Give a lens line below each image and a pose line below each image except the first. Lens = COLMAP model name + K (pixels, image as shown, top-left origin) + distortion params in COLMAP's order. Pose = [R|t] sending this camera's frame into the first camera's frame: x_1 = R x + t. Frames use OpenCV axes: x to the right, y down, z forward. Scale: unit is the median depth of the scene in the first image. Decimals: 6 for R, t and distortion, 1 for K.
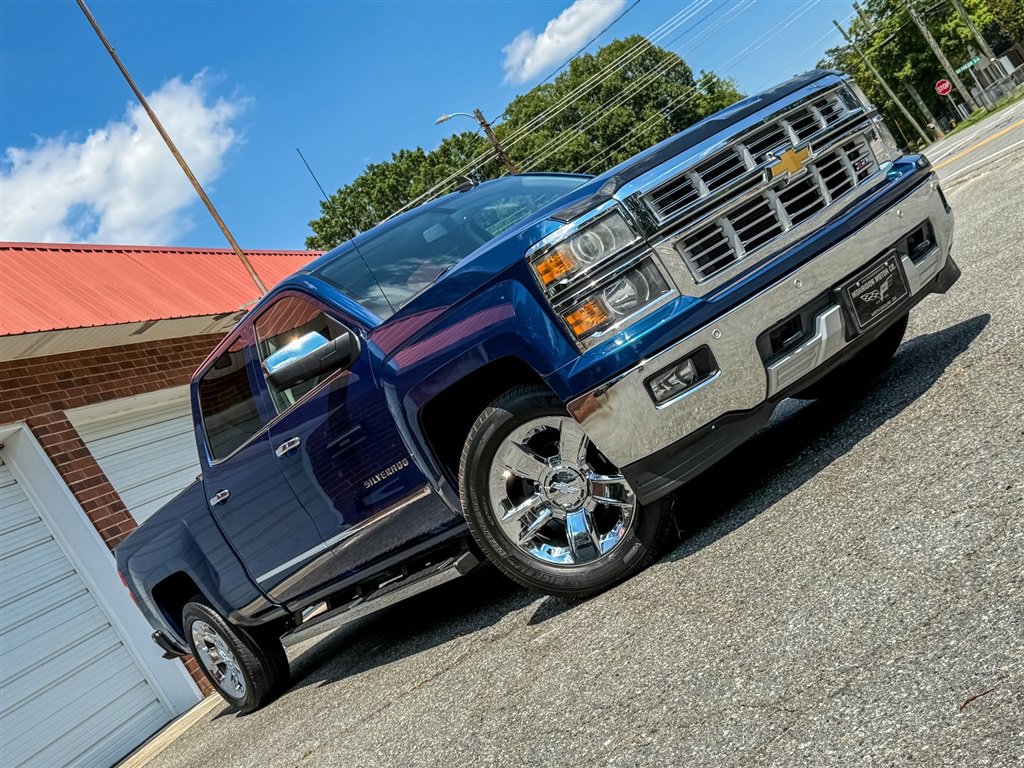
lens RADIAL K [[1188.5, 0, 511.5], [0, 1188.5, 381.1], [0, 0, 1]] dist [0.181549, -0.434729]
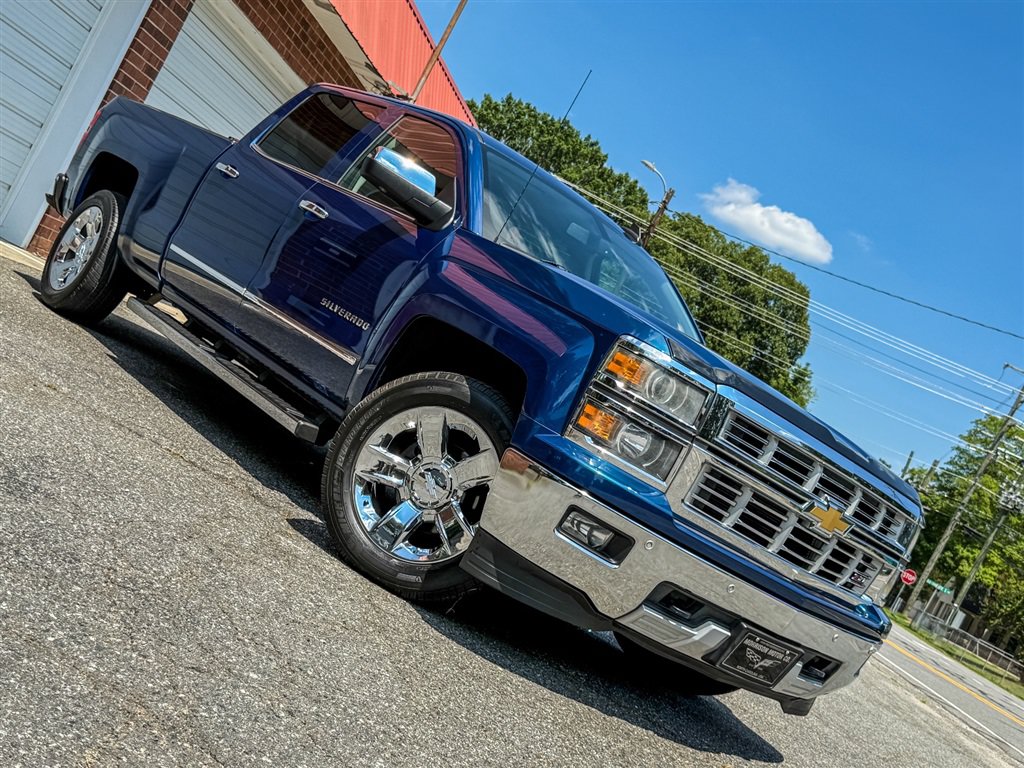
lens RADIAL K [[1188.3, 0, 502.4], [0, 1188.3, 396.5], [0, 0, 1]] dist [0.185363, -0.425748]
pose [[0.493834, 0.867748, 0.056048, -0.043381], [-0.868352, 0.495516, -0.020718, 0.022271], [-0.045750, -0.038438, 0.998213, 0.021882]]
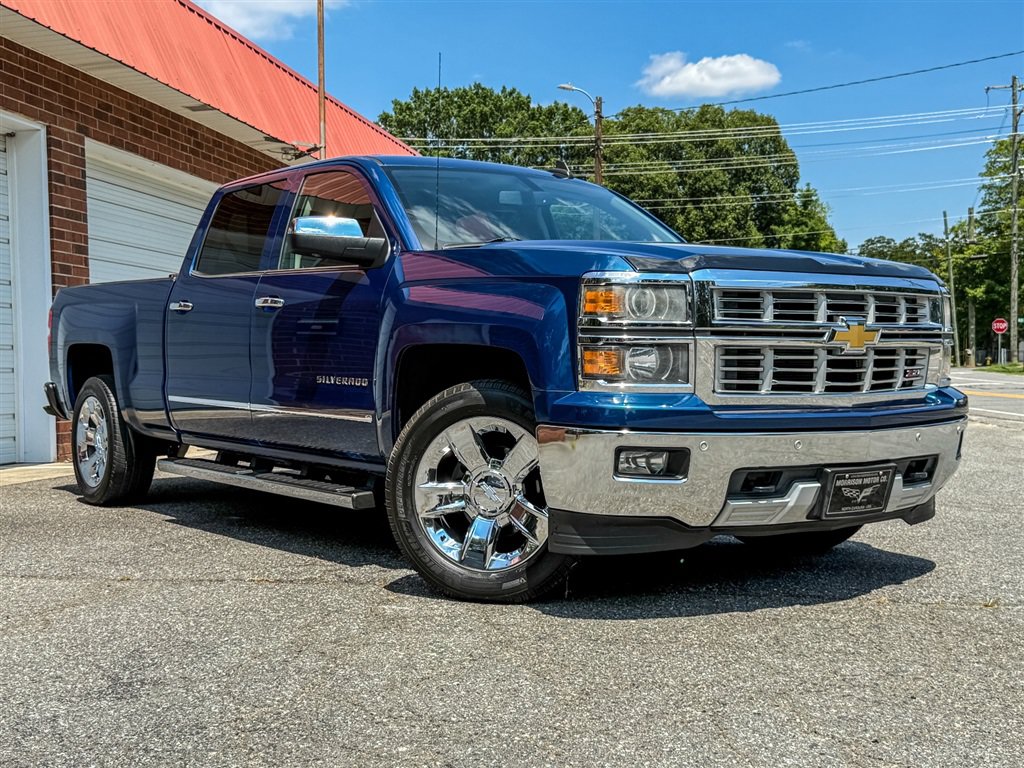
lens RADIAL K [[1187.8, 0, 512.7], [0, 1187.8, 387.1], [0, 0, 1]] dist [0.183897, -0.425541]
pose [[0.846937, 0.530122, 0.040855, -0.026210], [-0.531069, 0.847164, 0.016690, -0.011401], [-0.025763, -0.035833, 0.999026, 0.008916]]
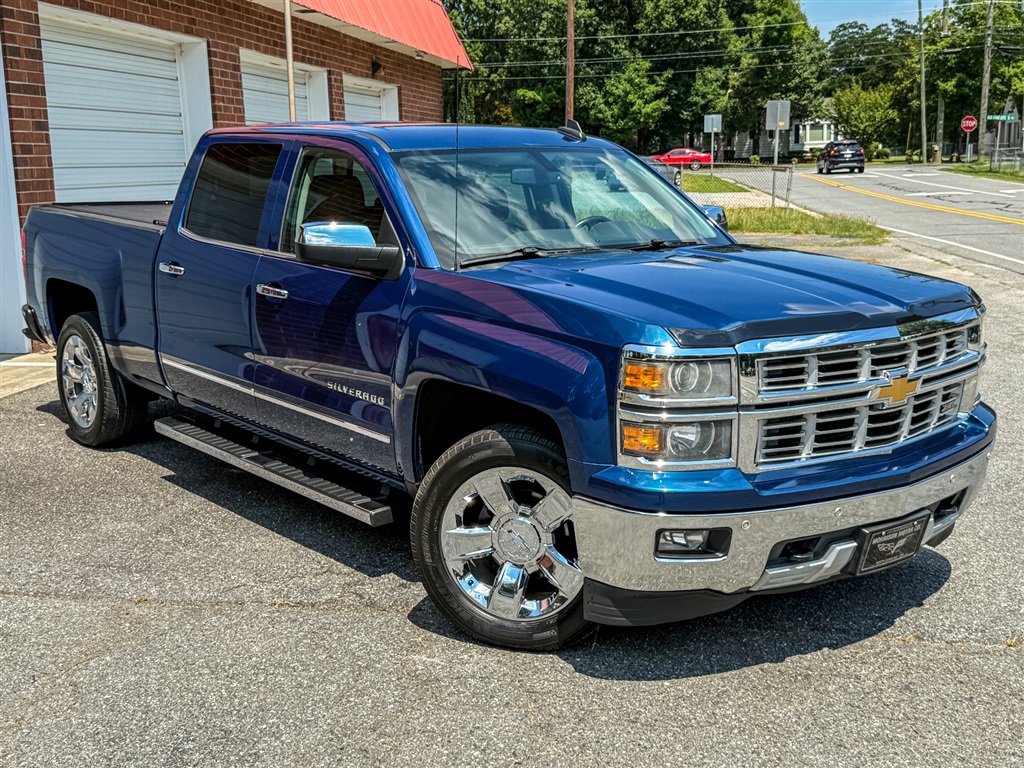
lens RADIAL K [[1188.5, 0, 513.1], [0, 1188.5, 380.5], [0, 0, 1]] dist [0.198055, -0.474672]
pose [[0.845476, 0.510276, 0.157443, -0.177297], [-0.530715, 0.835622, 0.141695, -0.153475], [-0.059259, -0.203357, 0.977310, 0.067931]]
